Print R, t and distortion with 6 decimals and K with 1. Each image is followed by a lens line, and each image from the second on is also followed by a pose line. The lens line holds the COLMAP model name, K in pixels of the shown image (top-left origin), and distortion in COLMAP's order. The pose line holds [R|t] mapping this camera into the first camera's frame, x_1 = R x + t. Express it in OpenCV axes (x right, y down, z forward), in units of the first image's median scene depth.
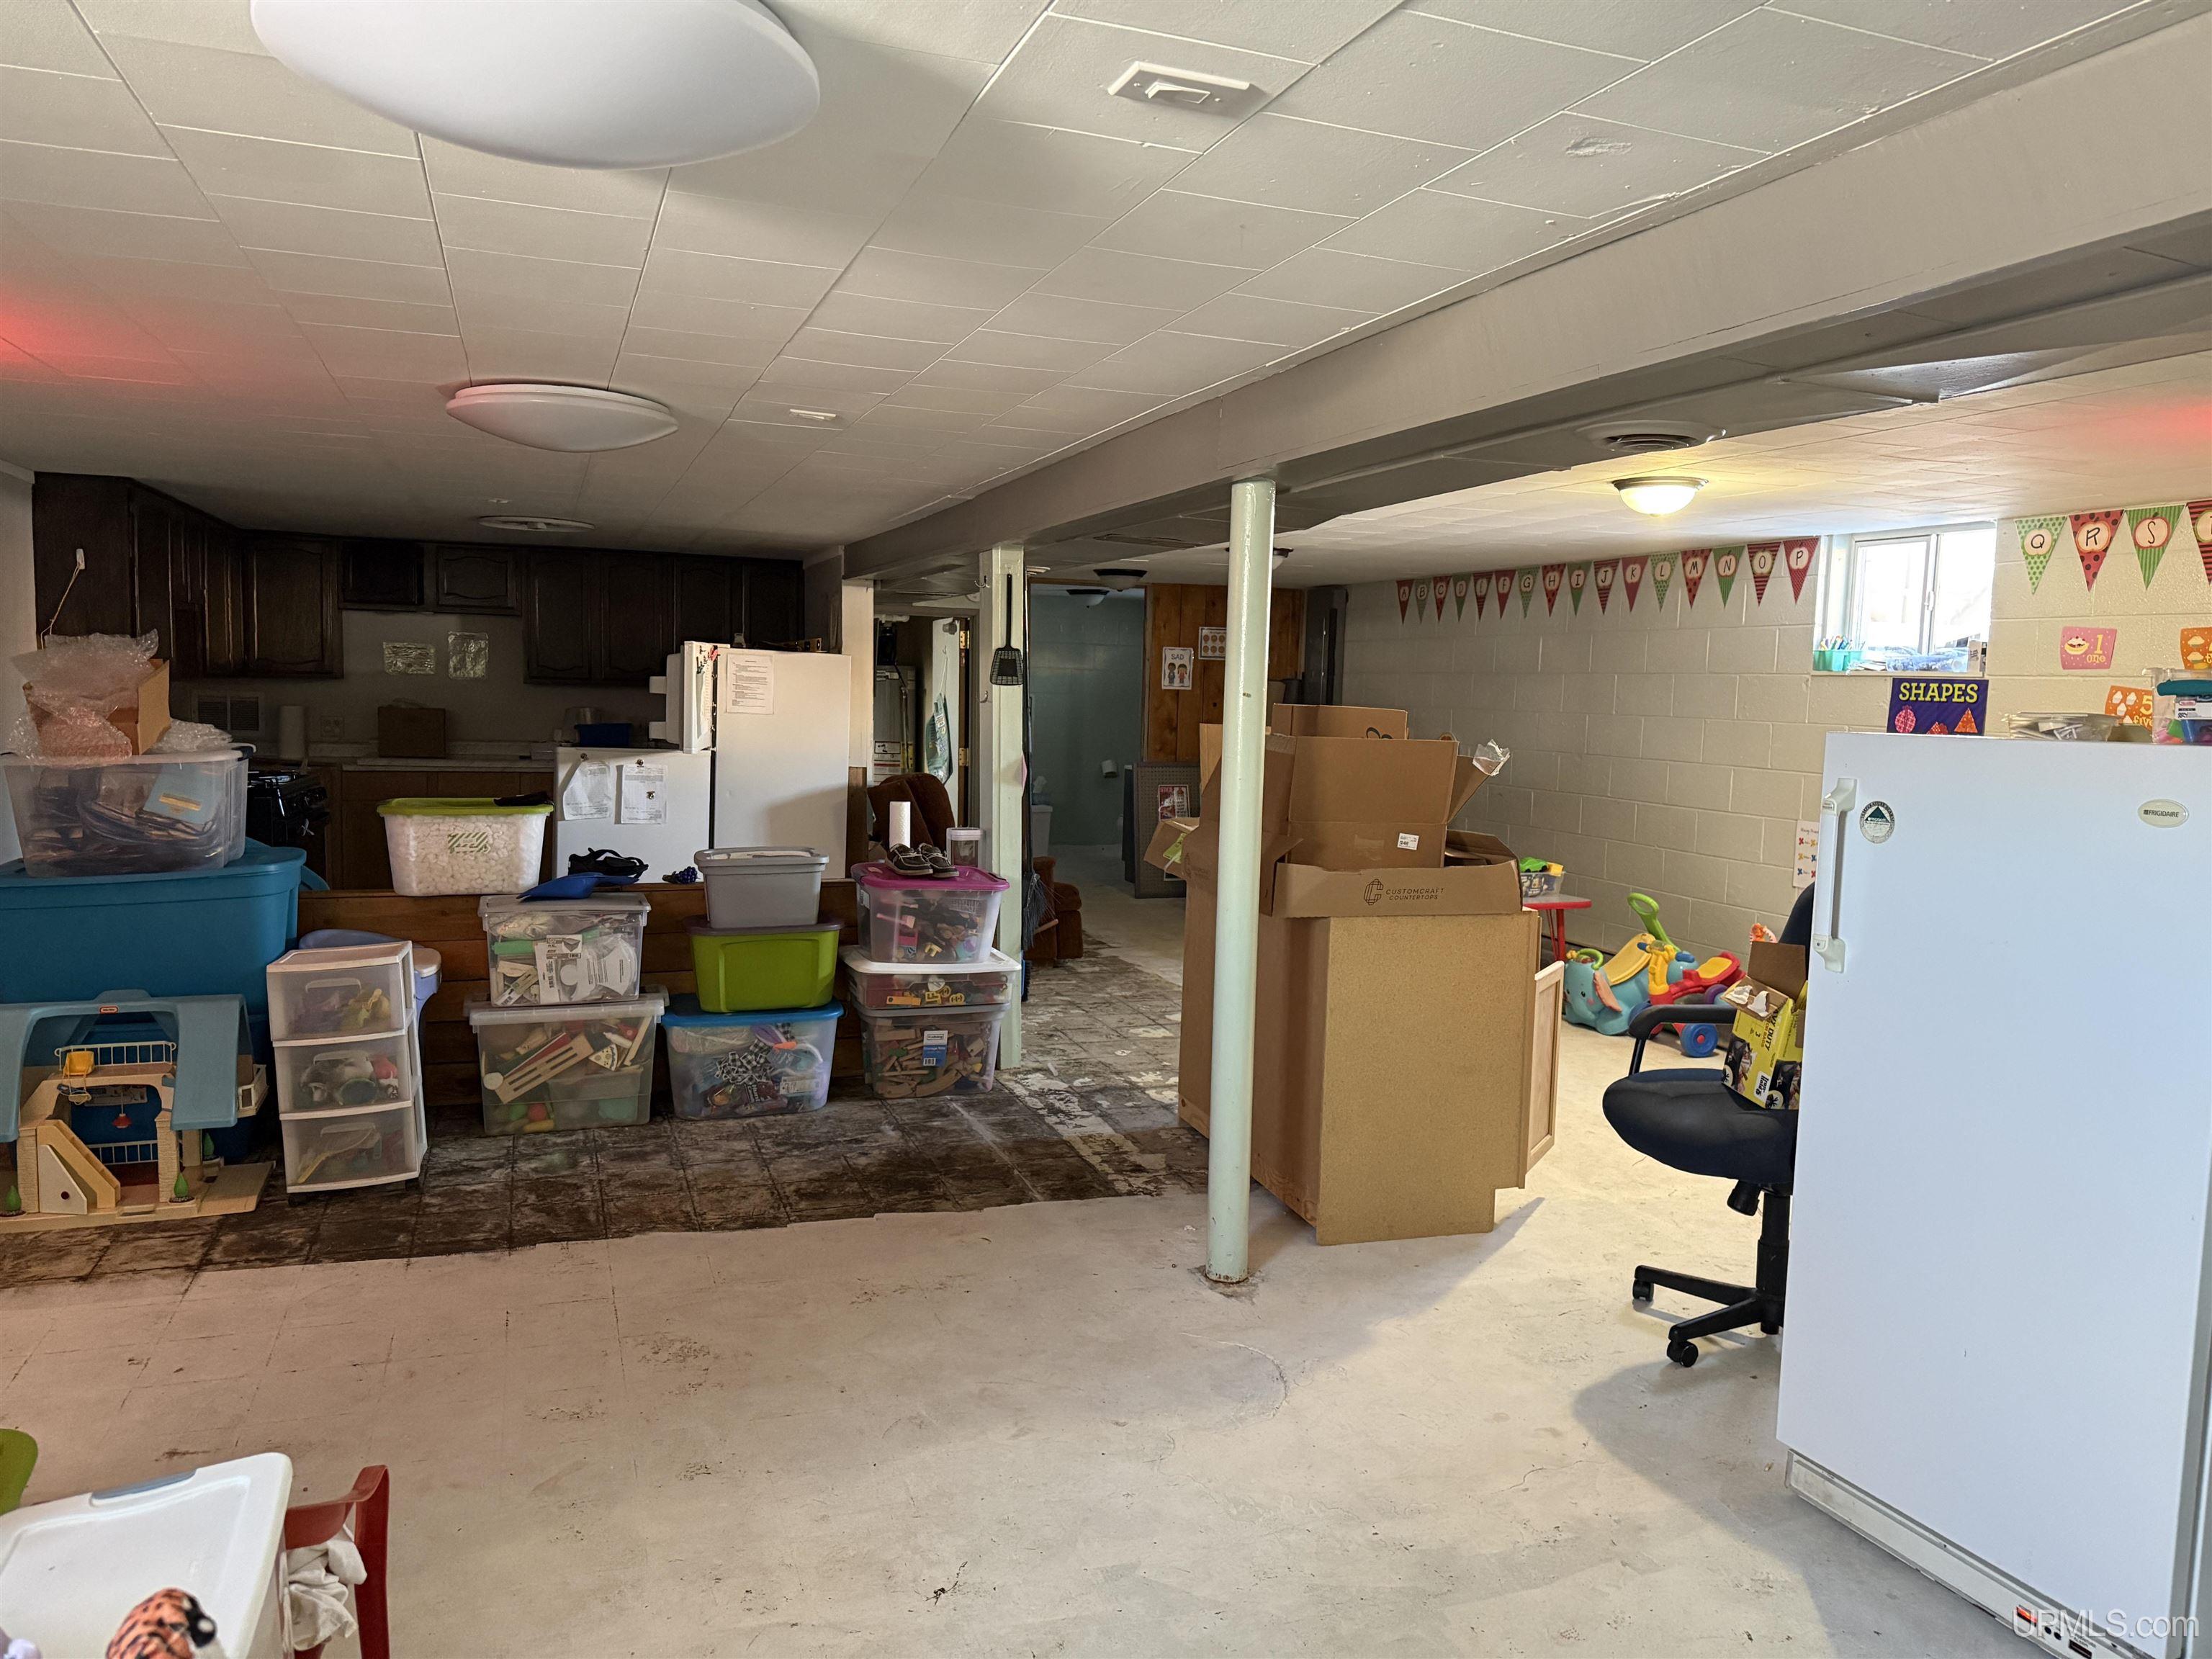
lens RADIAL K [[1558.2, 0, 1111.3], [0, 1558.2, 827.3], [0, 0, 1]] dist [0.062661, -0.054452]
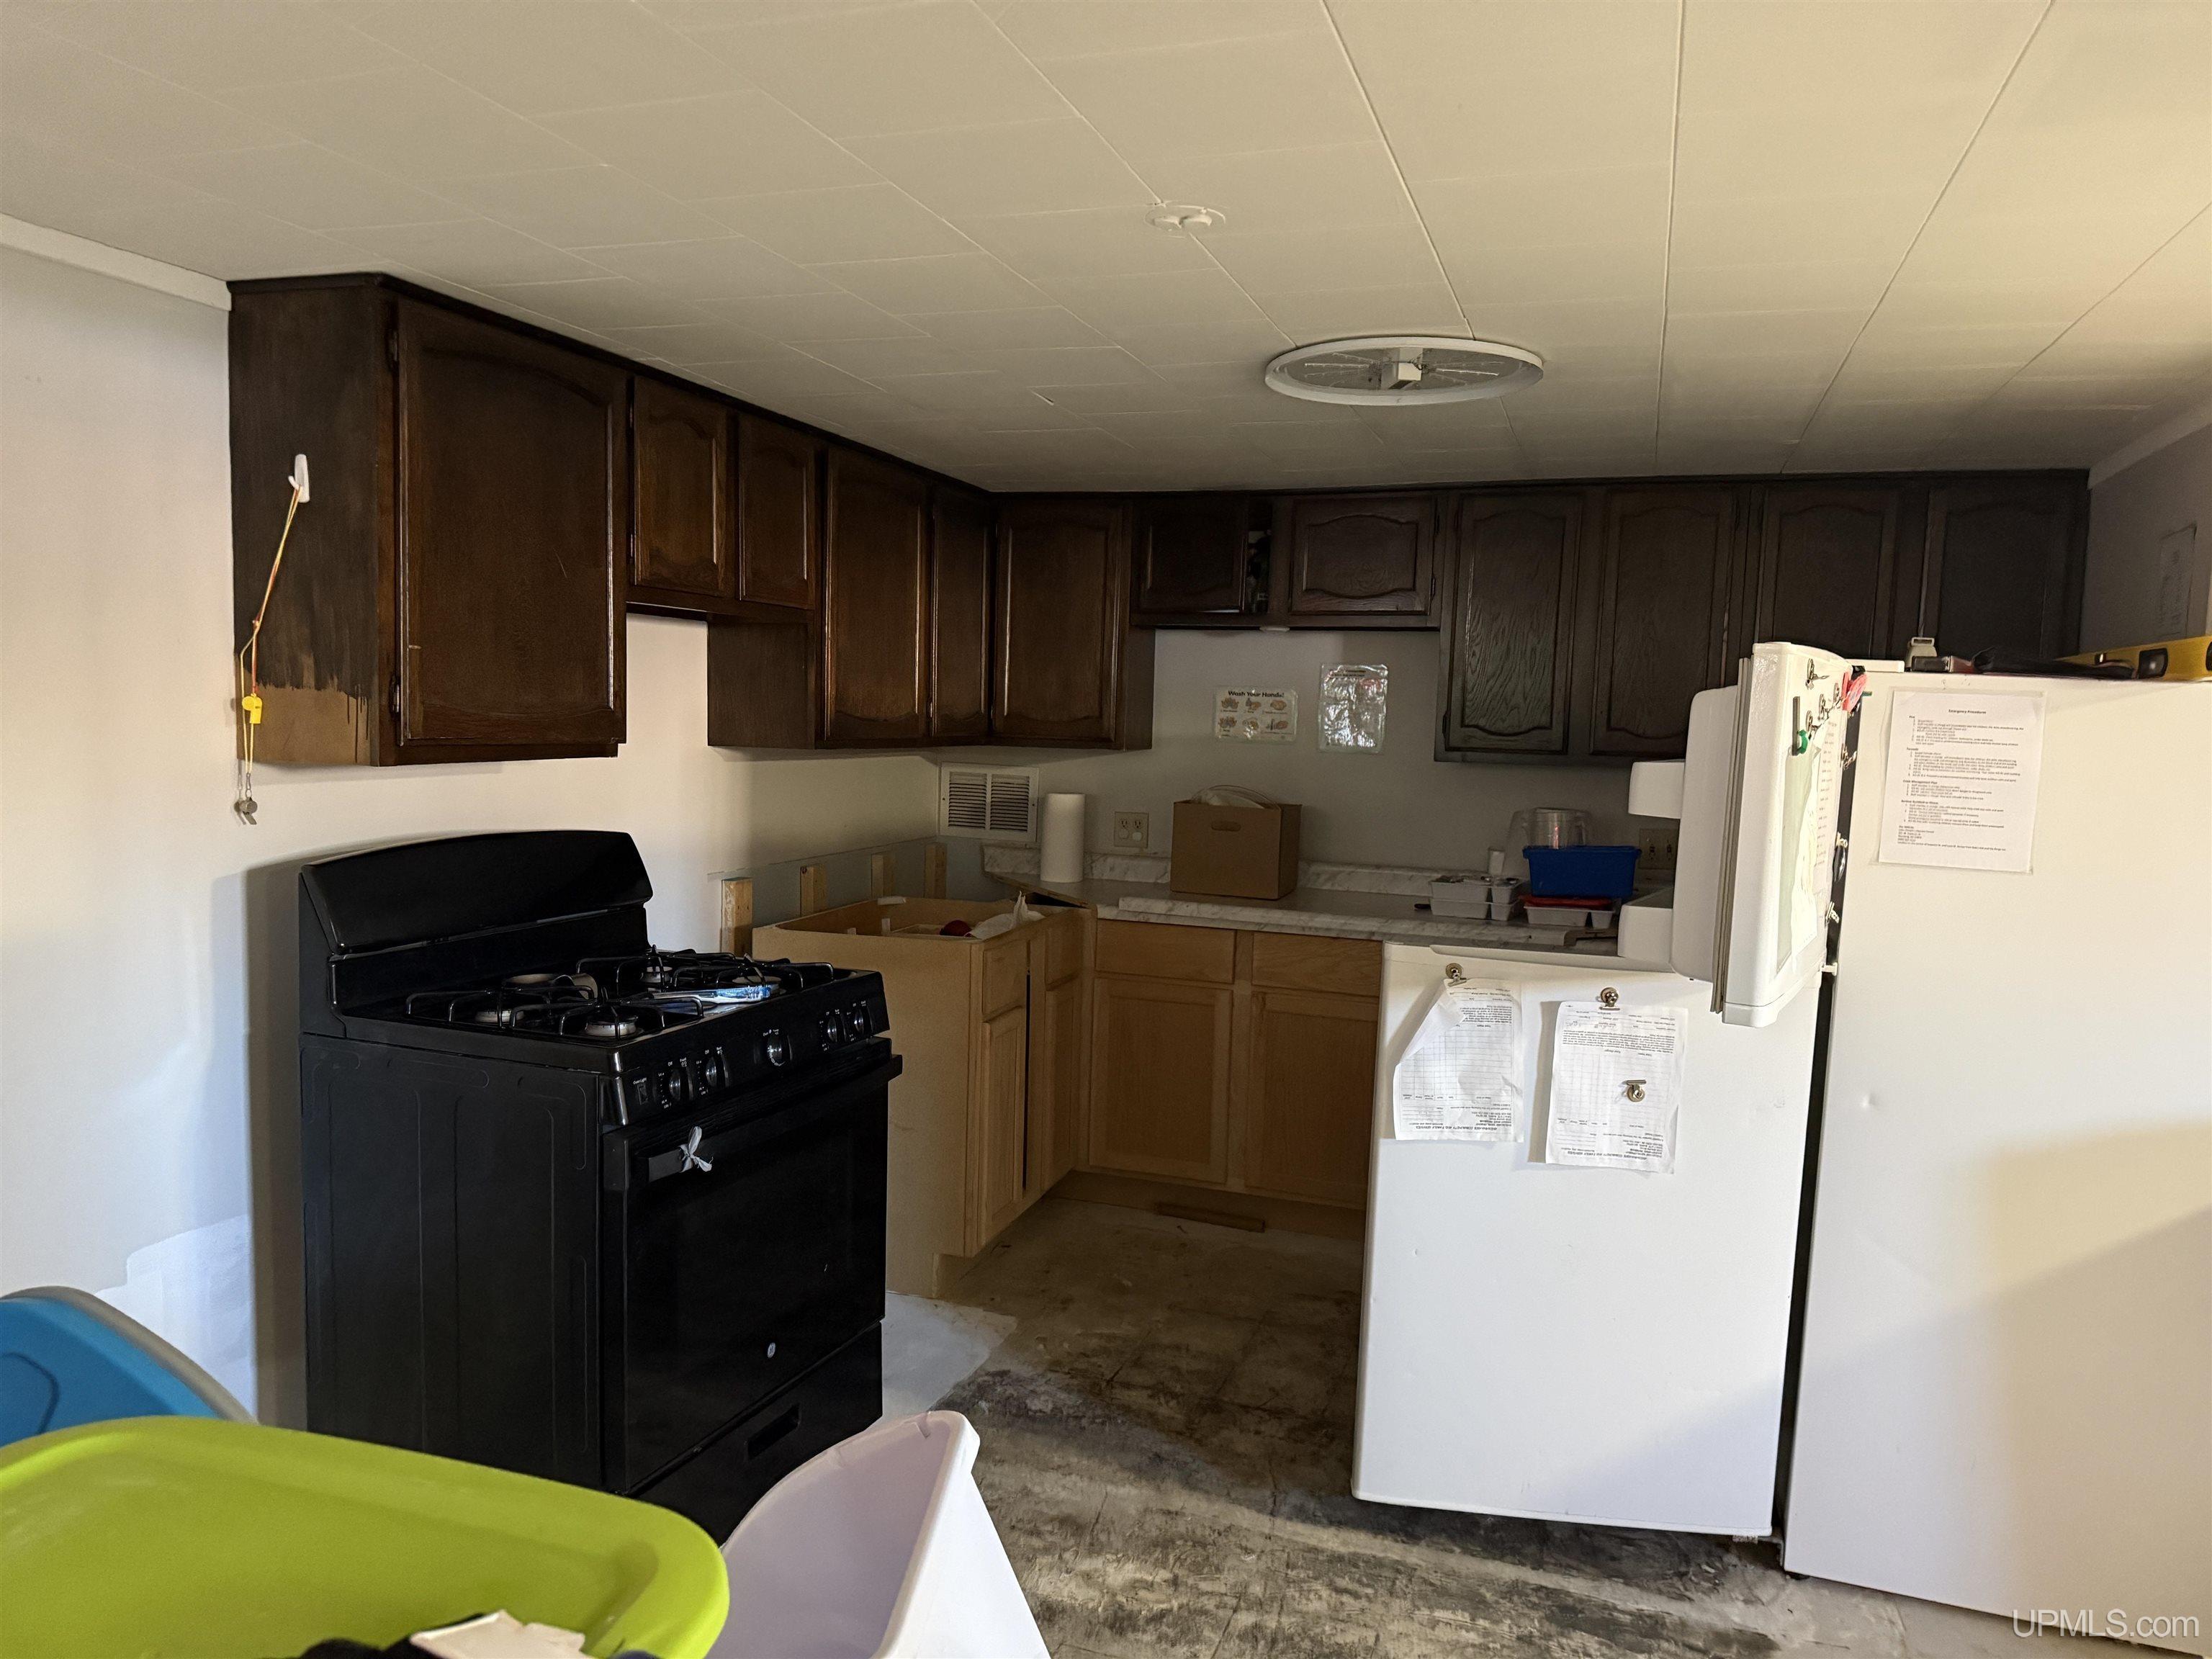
lens RADIAL K [[1558.2, 0, 1113.4], [0, 1558.2, 837.7], [0, 0, 1]] dist [0.062661, -0.054452]
pose [[0.784877, 0.046421, -0.617911, -0.169012], [-0.065299, 0.997834, -0.007981, -0.066896], [0.616202, 0.046613, 0.786208, 0.643421]]
